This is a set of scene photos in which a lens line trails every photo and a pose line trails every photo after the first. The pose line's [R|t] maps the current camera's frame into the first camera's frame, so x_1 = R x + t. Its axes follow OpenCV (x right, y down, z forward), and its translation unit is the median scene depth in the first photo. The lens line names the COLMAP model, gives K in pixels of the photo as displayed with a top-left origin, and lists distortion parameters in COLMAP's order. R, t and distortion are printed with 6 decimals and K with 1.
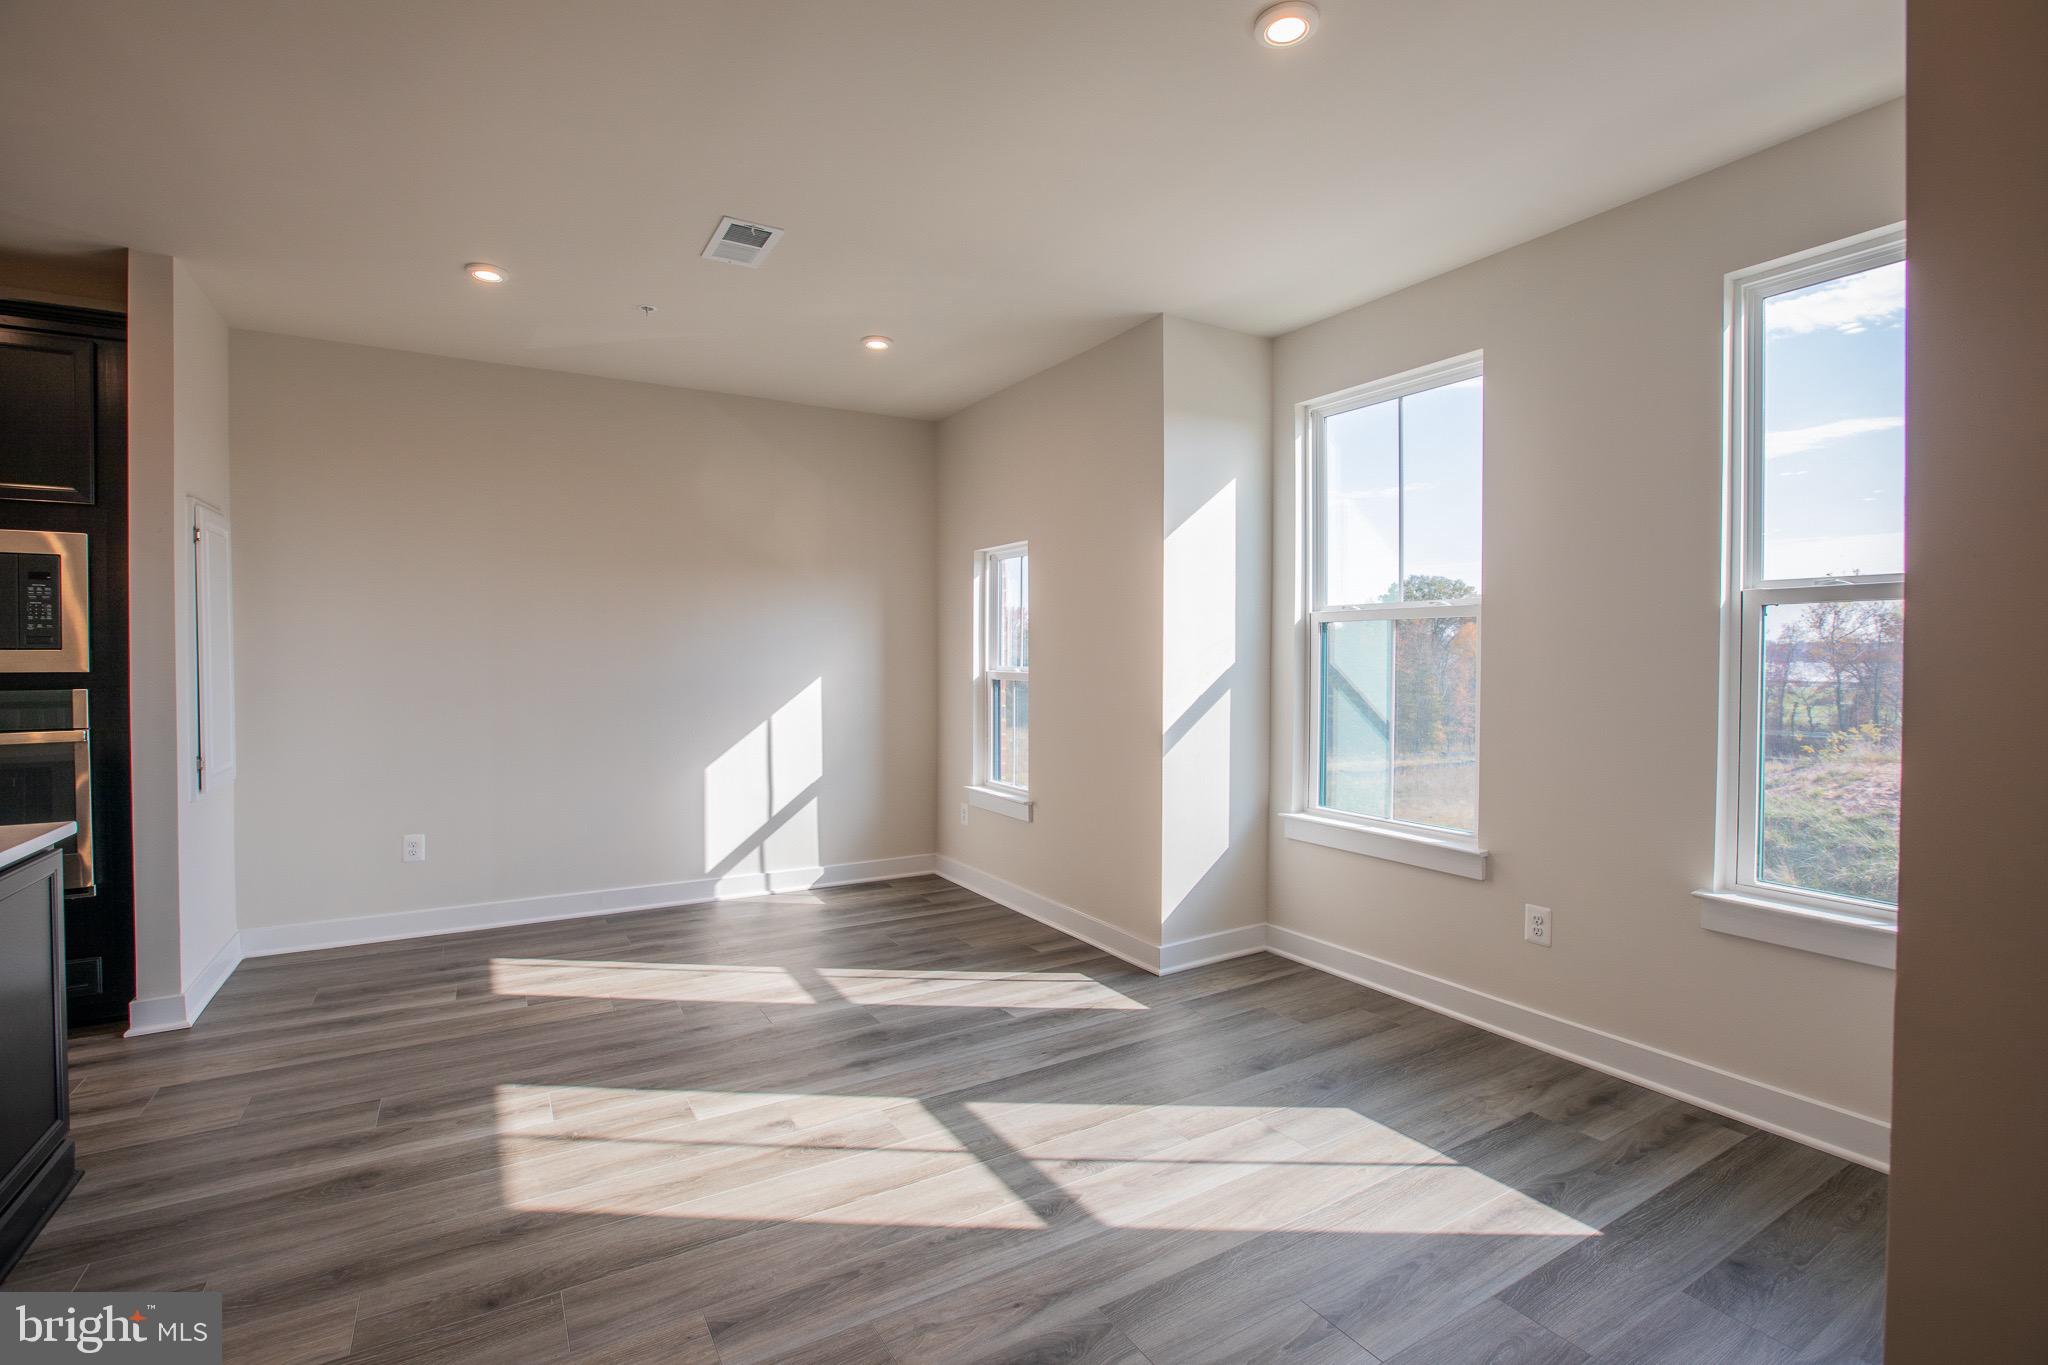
lens RADIAL K [[932.5, 0, 1020.9], [0, 932.5, 672.2], [0, 0, 1]] dist [-0.042487, 0.012801]
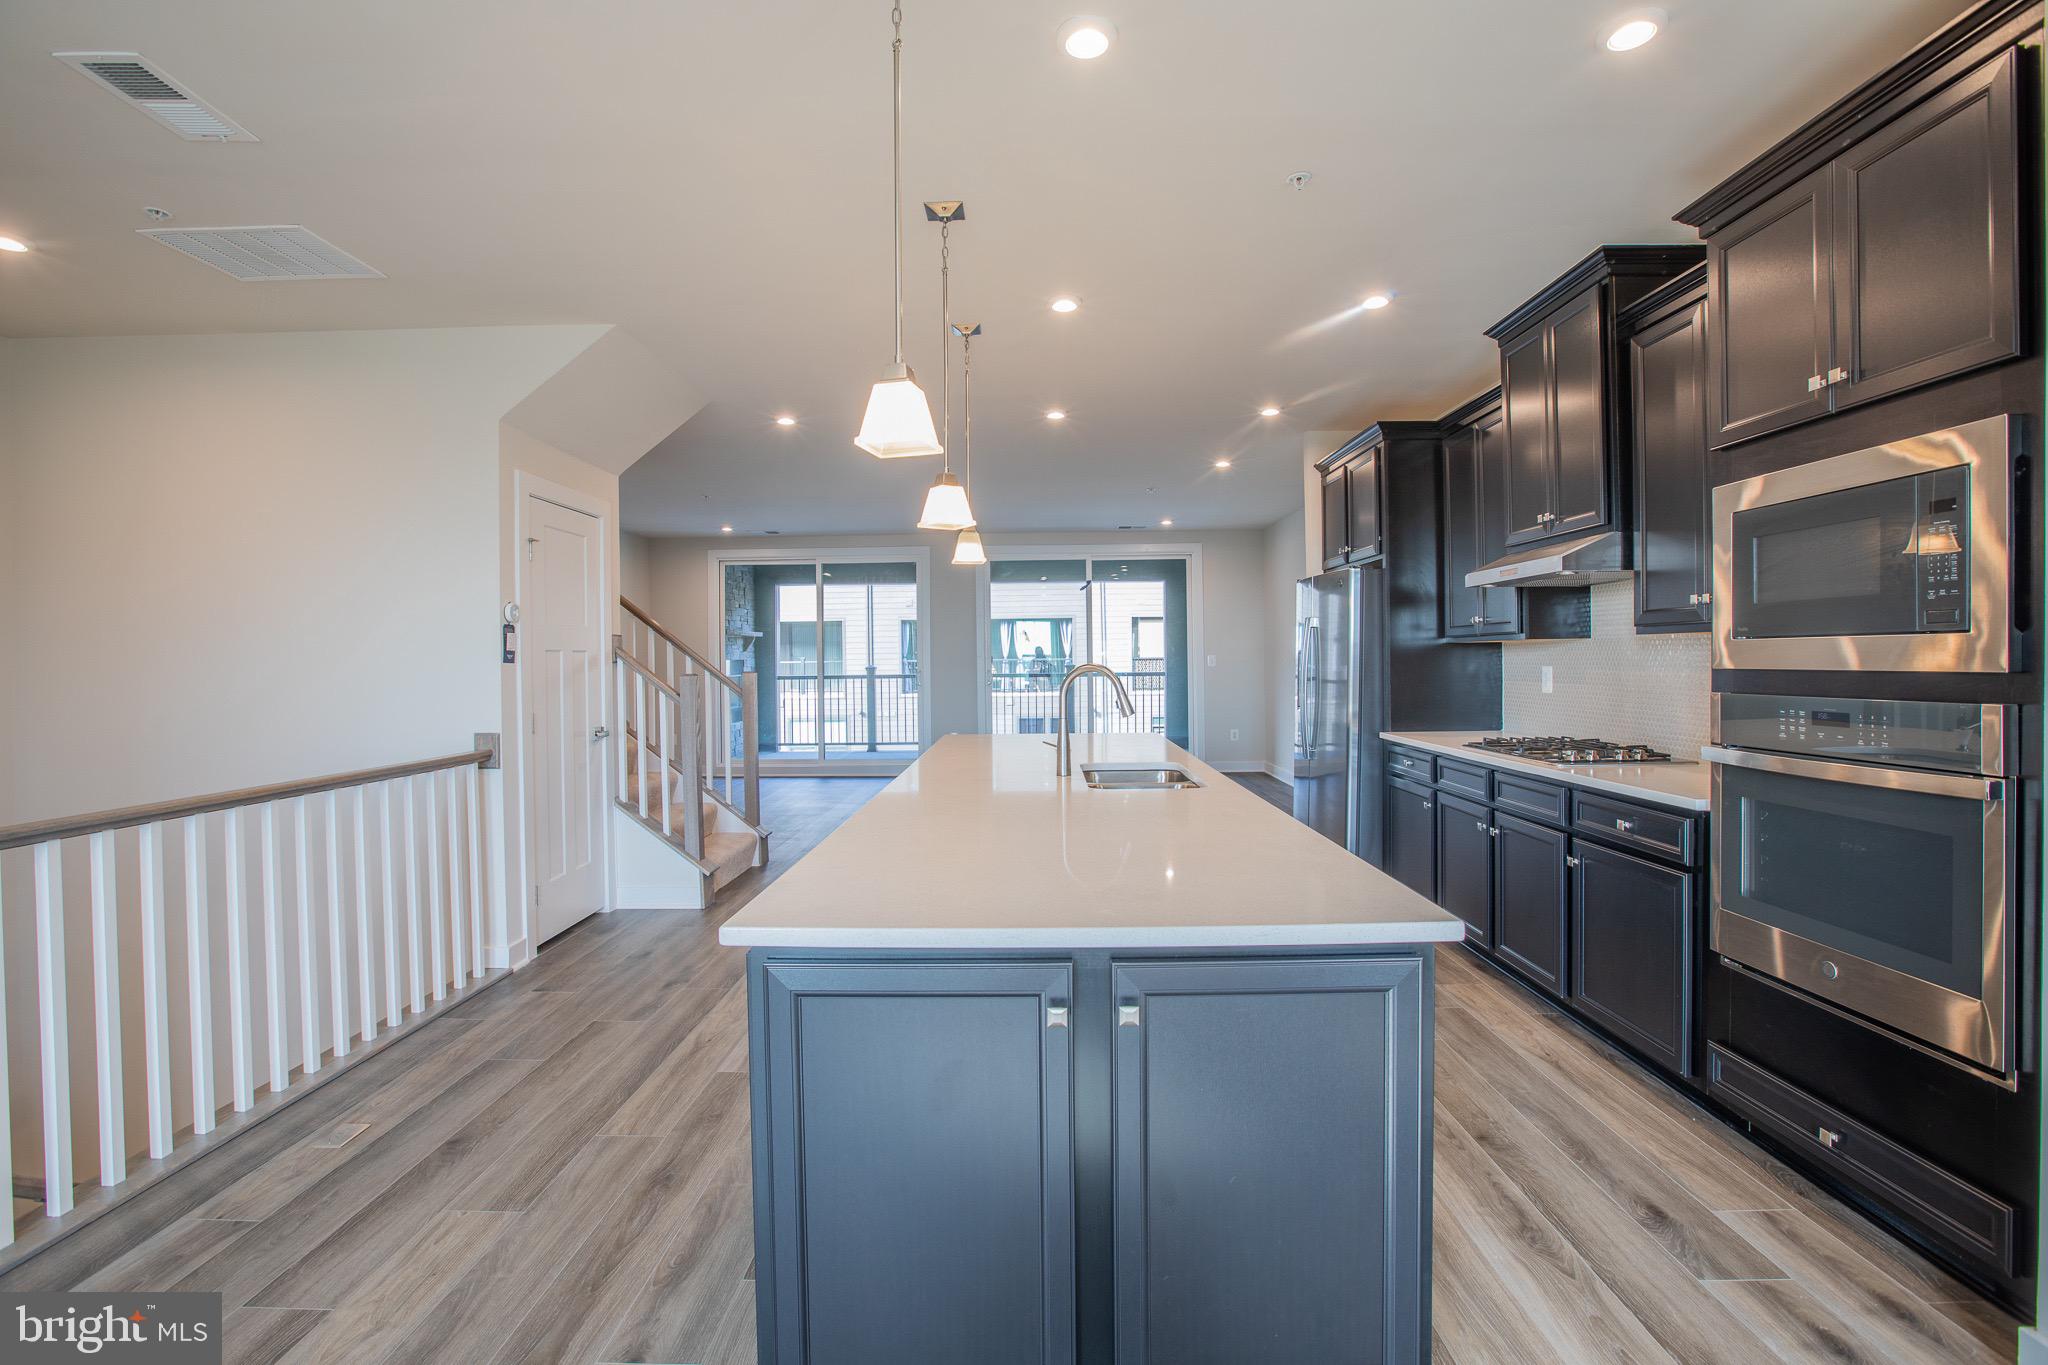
lens RADIAL K [[932.5, 0, 1019.4], [0, 932.5, 673.6], [0, 0, 1]] dist [-0.042487, 0.012801]
pose [[-0.531466, 0.016266, -0.846924, -0.335394], [-0.003365, 0.999767, 0.021313, -0.011358], [0.847073, 0.014177, -0.531287, 0.962949]]
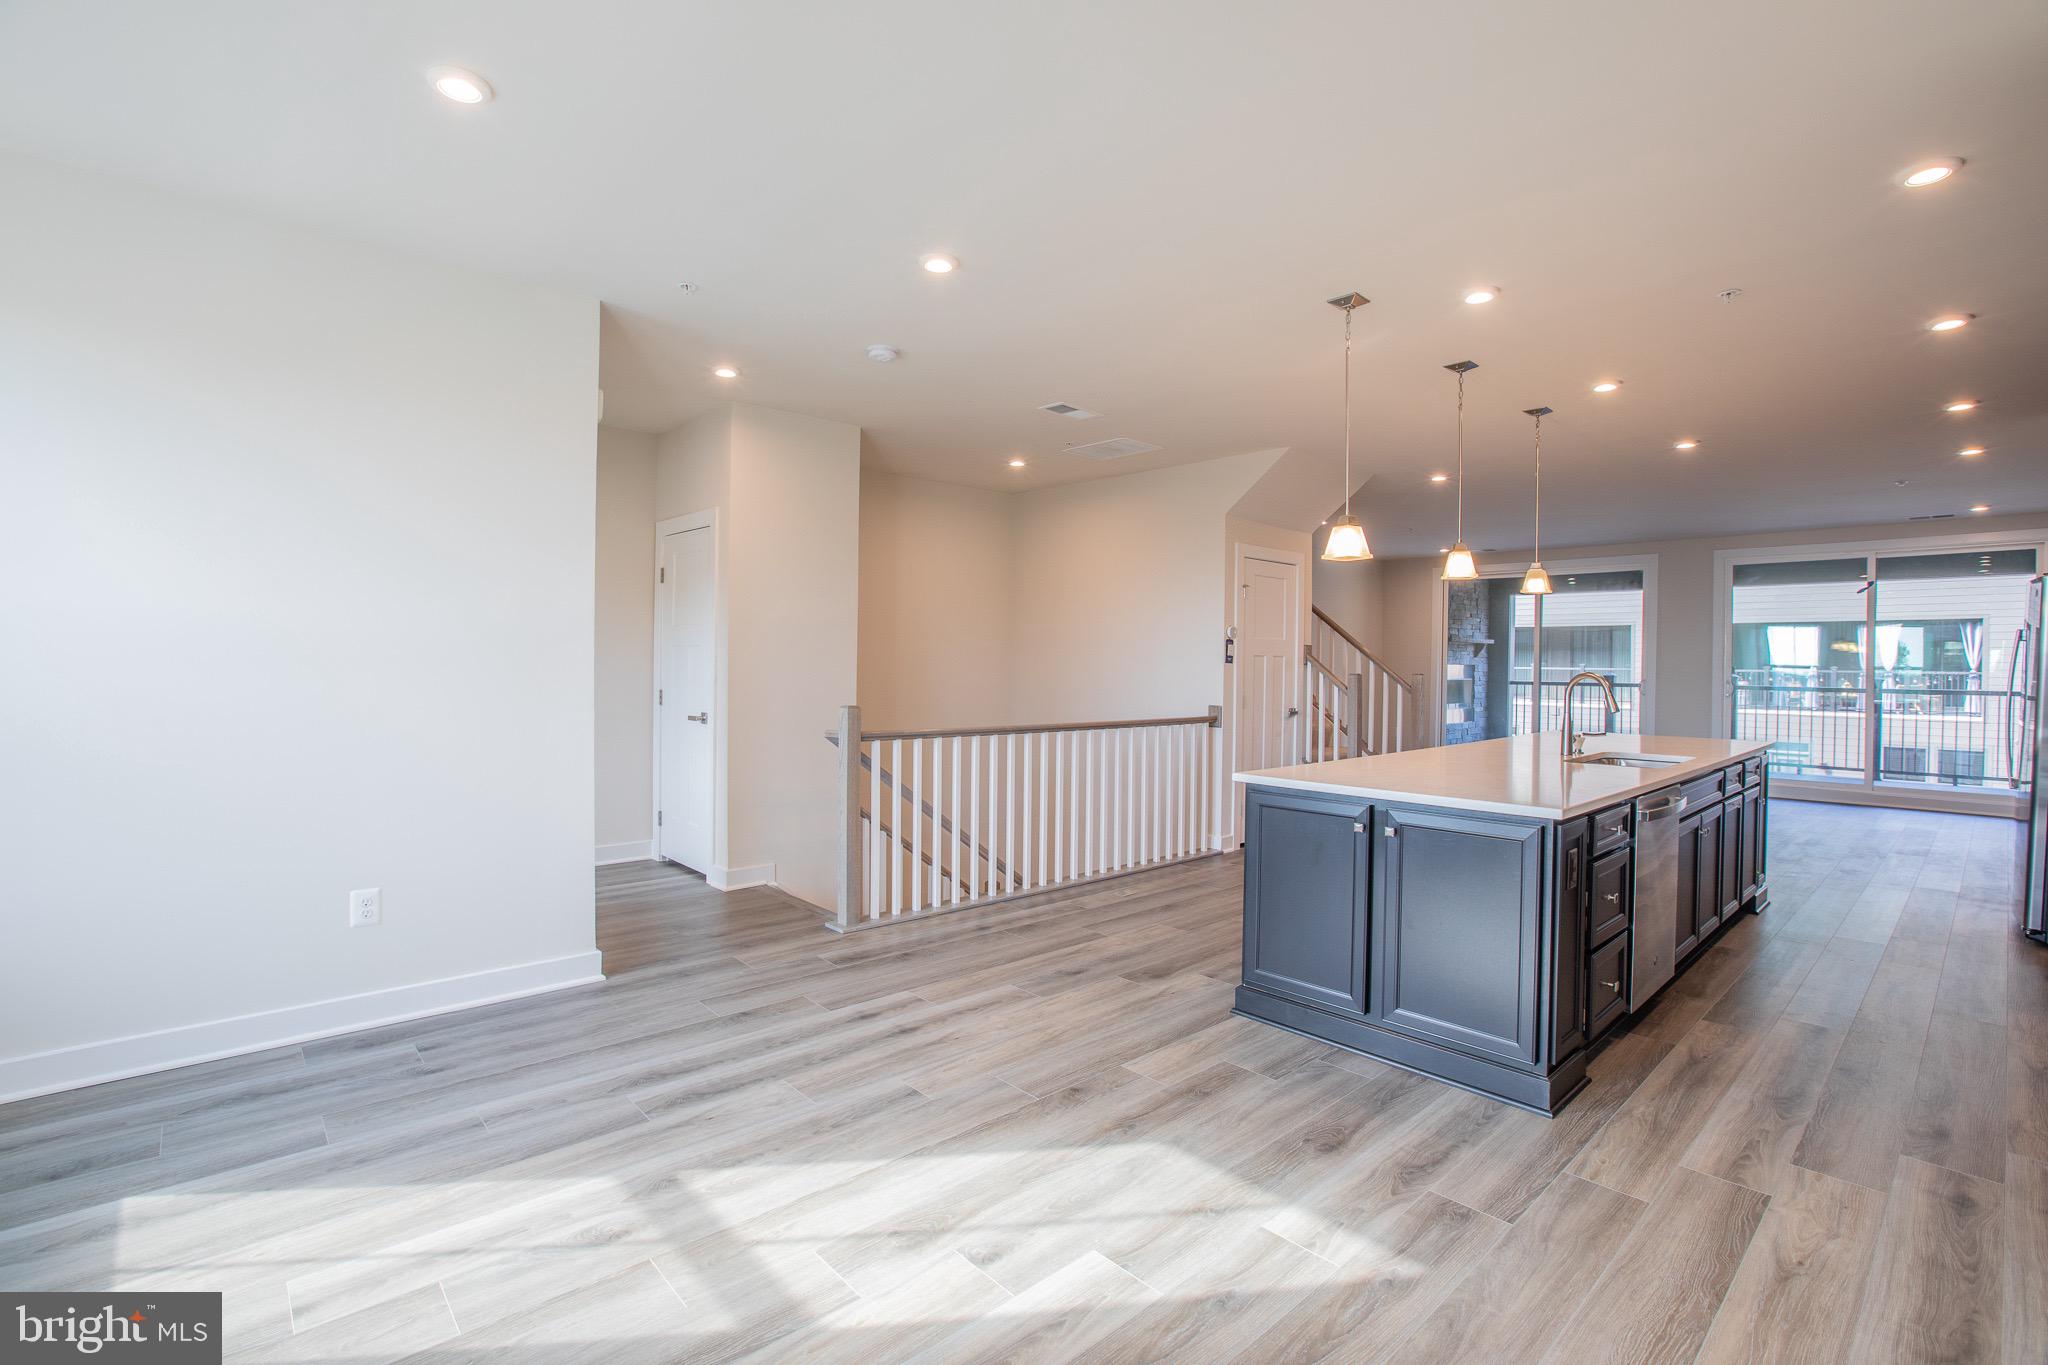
lens RADIAL K [[932.5, 0, 1016.1], [0, 932.5, 670.2], [0, 0, 1]] dist [-0.042487, 0.012801]
pose [[-0.981094, -0.011103, -0.193215, -0.133287], [-0.015818, 0.999613, 0.022874, -0.023068], [0.192886, 0.025498, -0.980890, 1.786247]]
